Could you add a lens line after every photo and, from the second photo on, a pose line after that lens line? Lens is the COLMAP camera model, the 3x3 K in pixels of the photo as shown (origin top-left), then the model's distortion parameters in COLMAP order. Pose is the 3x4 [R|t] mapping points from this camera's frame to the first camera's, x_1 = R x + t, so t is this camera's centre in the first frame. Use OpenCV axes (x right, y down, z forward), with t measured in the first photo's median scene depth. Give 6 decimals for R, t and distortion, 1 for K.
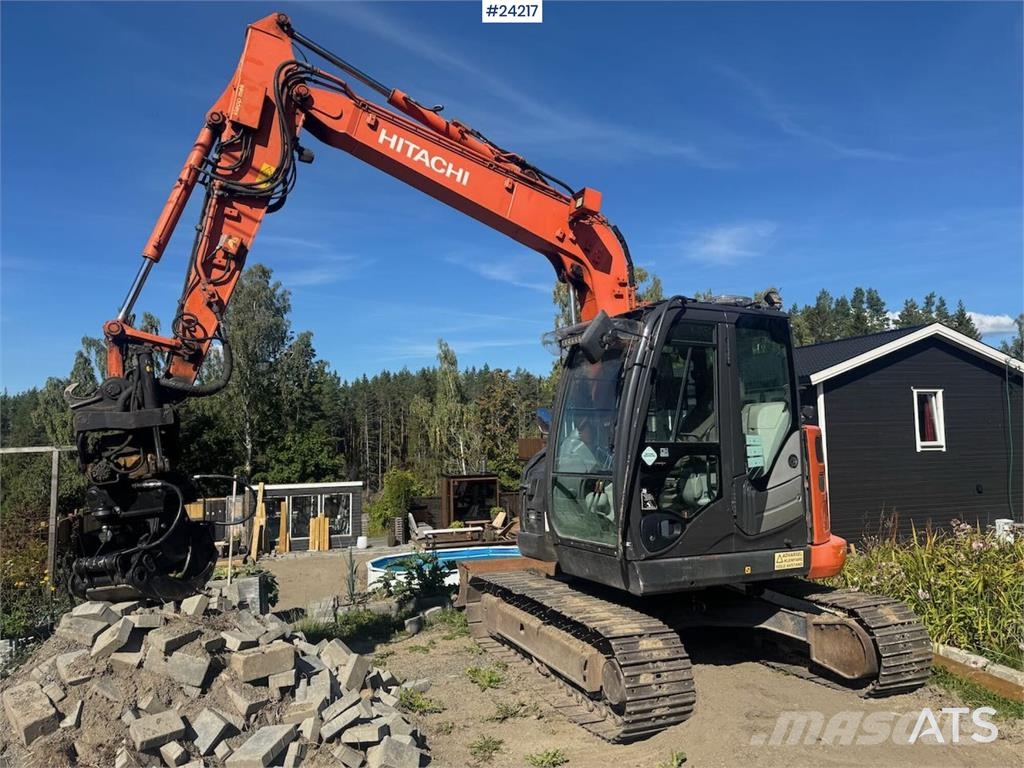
lens RADIAL K [[714.0, 0, 512.0], [0, 714.0, 384.0], [0, 0, 1]] dist [0.113781, -0.172083]
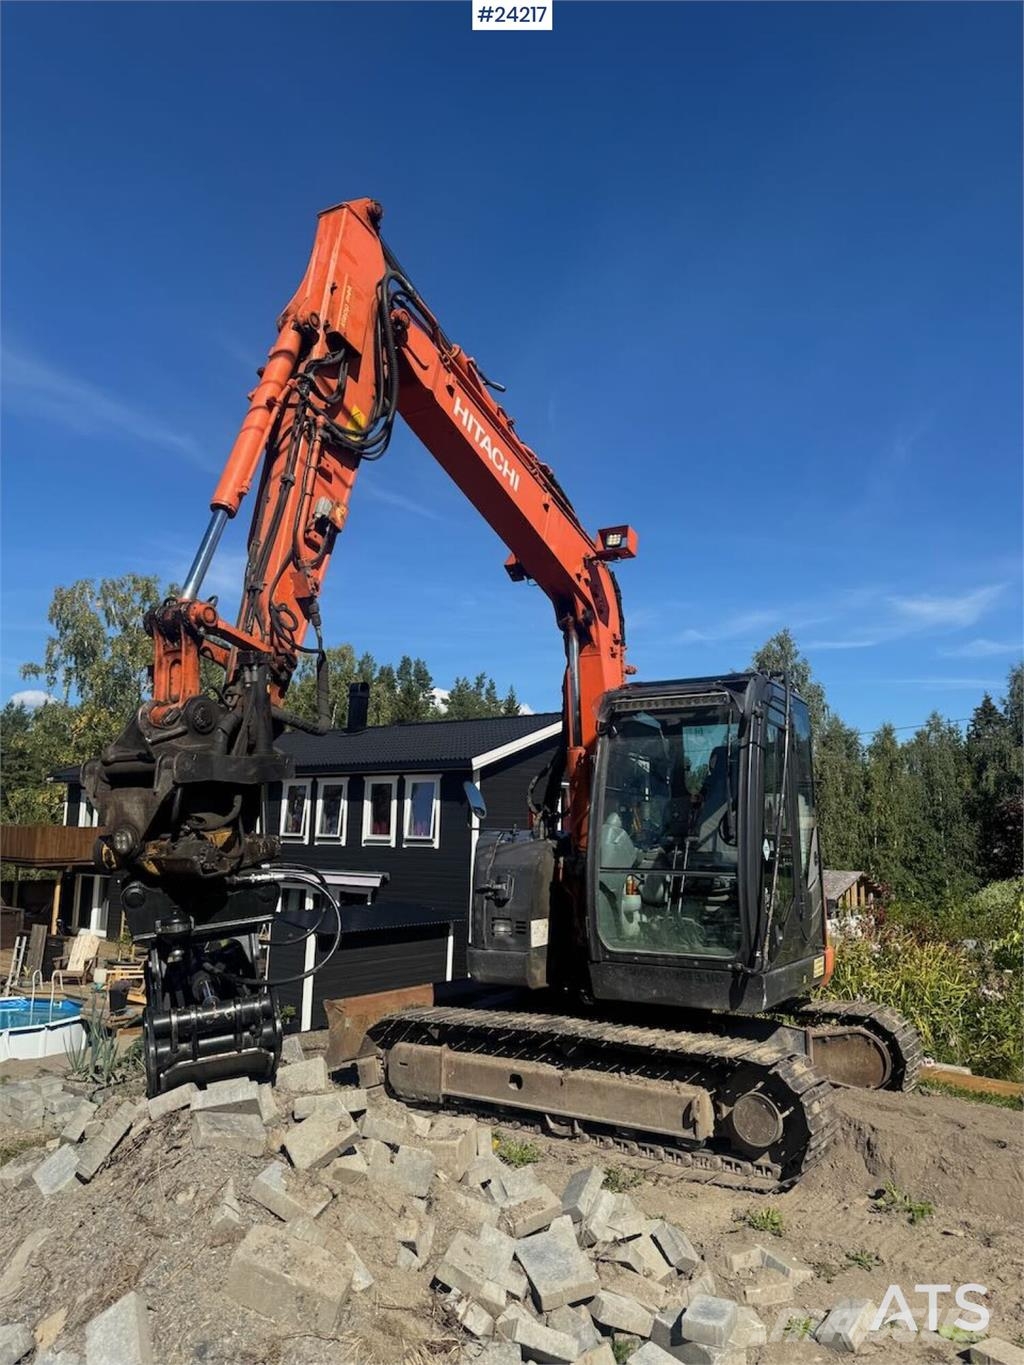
lens RADIAL K [[954.4, 0, 507.9], [0, 954.4, 680.8], [0, 0, 1]] dist [0.149341, -0.278703]
pose [[0.830561, 0.116328, 0.544643, -0.651644], [-0.071618, 0.992132, -0.102691, 0.035109], [-0.552303, 0.046285, 0.832357, 0.164668]]
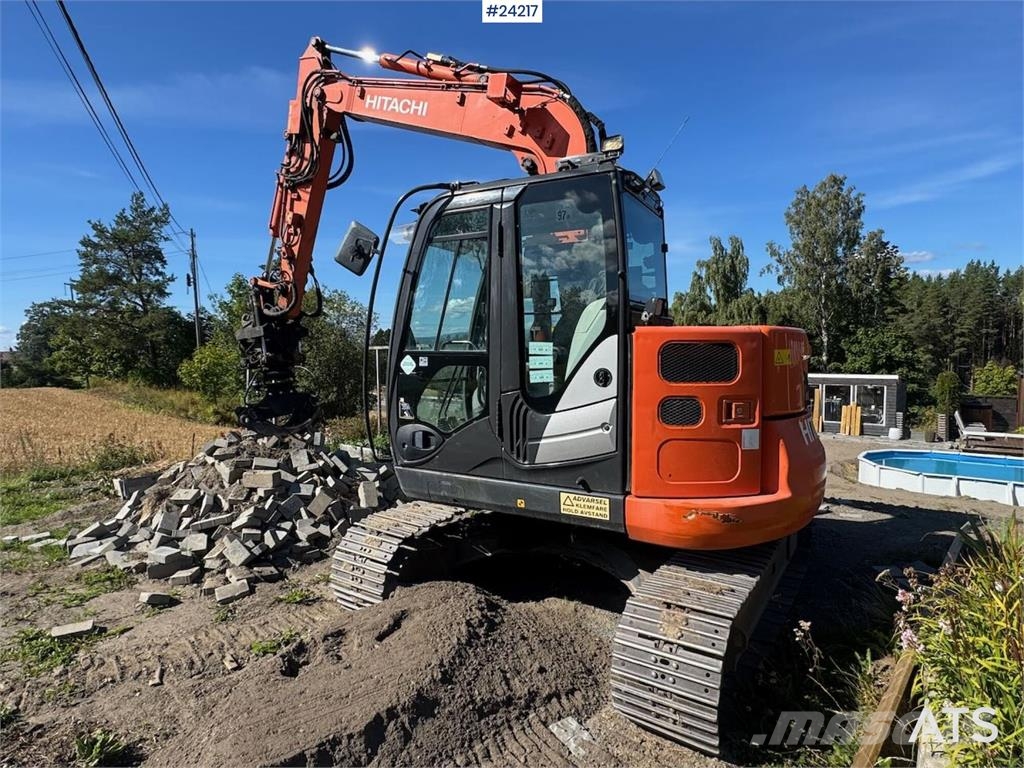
lens RADIAL K [[565.6, 0, 508.4], [0, 565.6, 383.7], [0, 0, 1]] dist [-0.002494, -0.000225]
pose [[0.560175, 0.064349, -0.825871, 0.803293], [0.073495, 0.989186, 0.126924, 0.033671], [0.825108, -0.131797, 0.549388, 0.610584]]
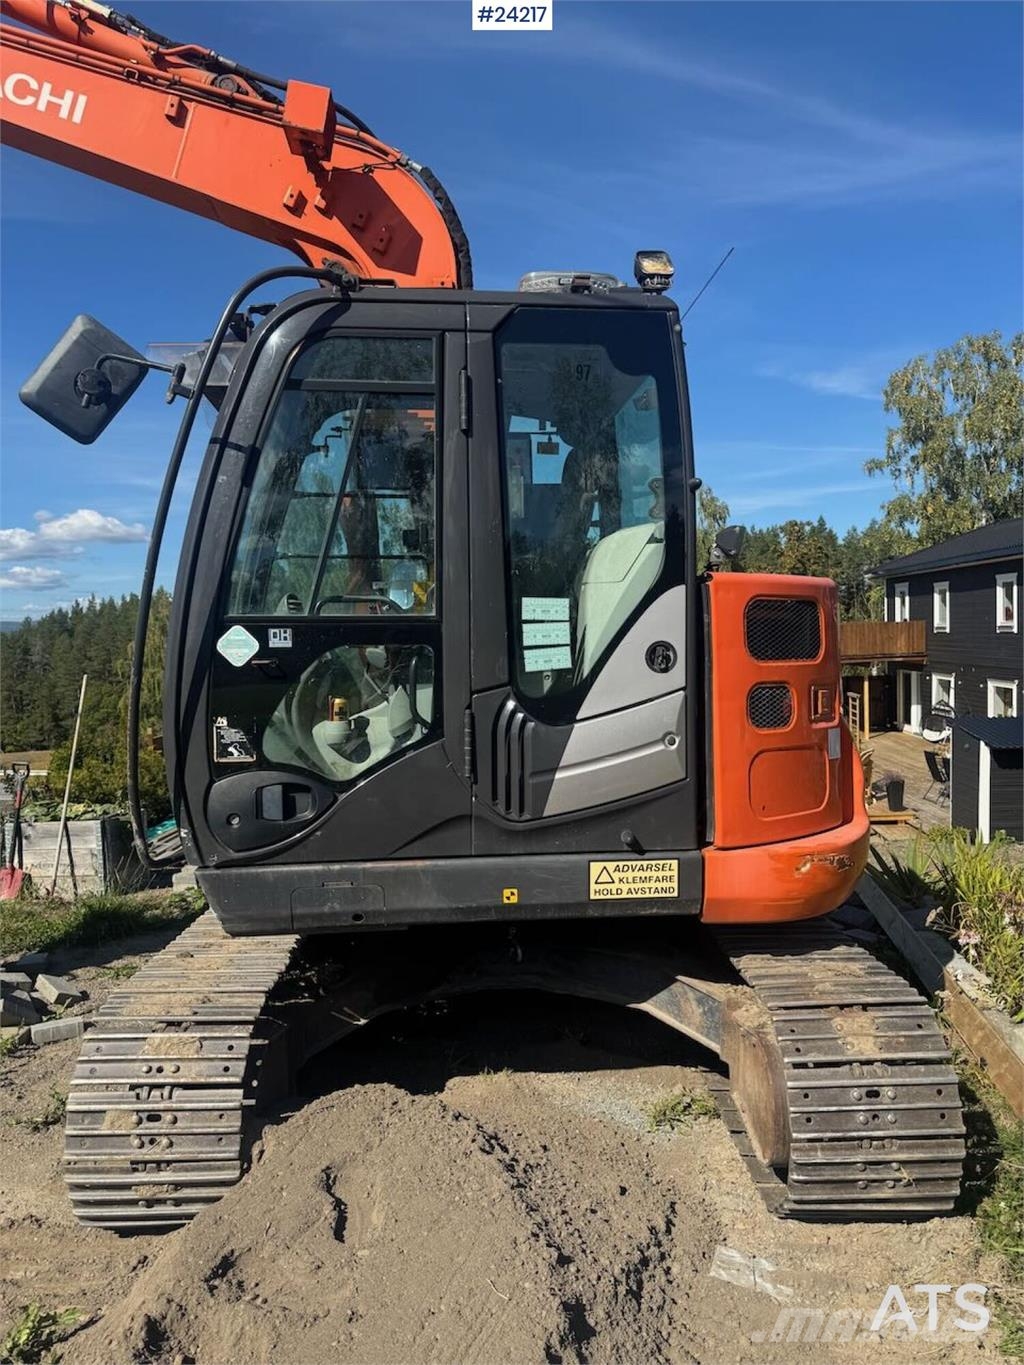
lens RADIAL K [[956.9, 0, 509.3], [0, 956.9, 690.5], [0, 0, 1]] dist [0.084461, -0.093203]
pose [[0.933953, 0.014058, -0.357118, 0.508090], [0.036285, 0.990333, 0.133881, 0.046518], [0.355548, -0.137997, 0.924415, 0.436771]]
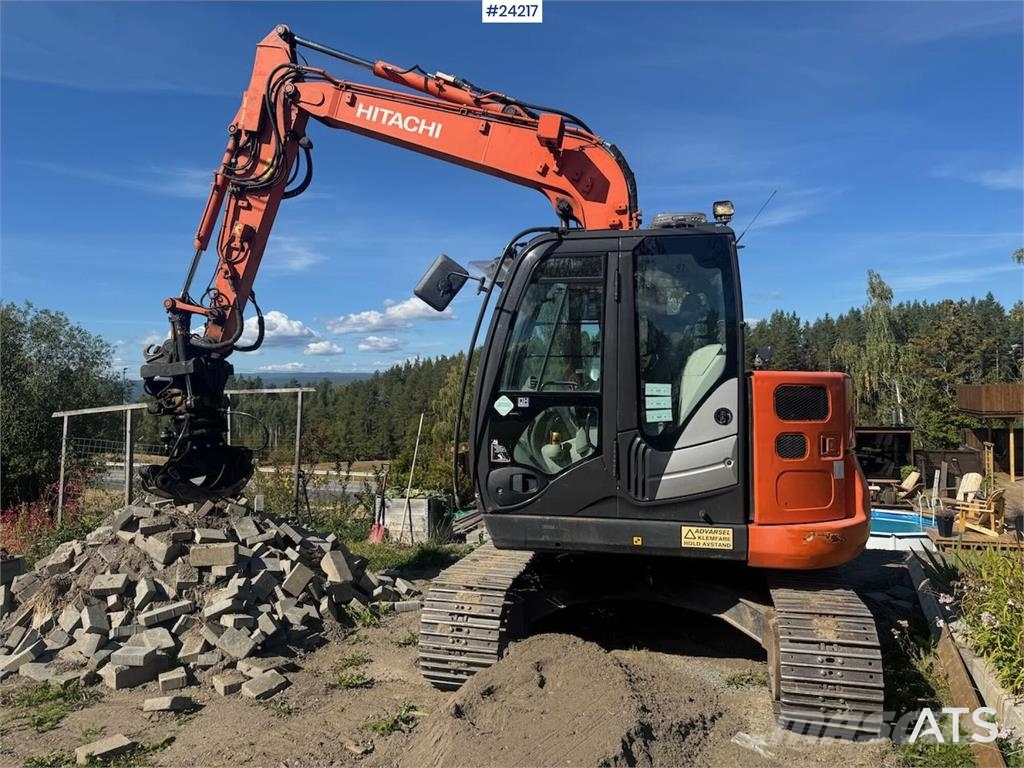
lens RADIAL K [[714.0, 0, 512.0], [0, 714.0, 384.0], [0, 0, 1]] dist [0.113781, -0.172083]
pose [[0.803407, 0.006201, -0.595397, 0.673078], [0.039732, 0.997159, 0.063999, 0.010841], [0.594103, -0.075074, 0.800878, 0.229950]]
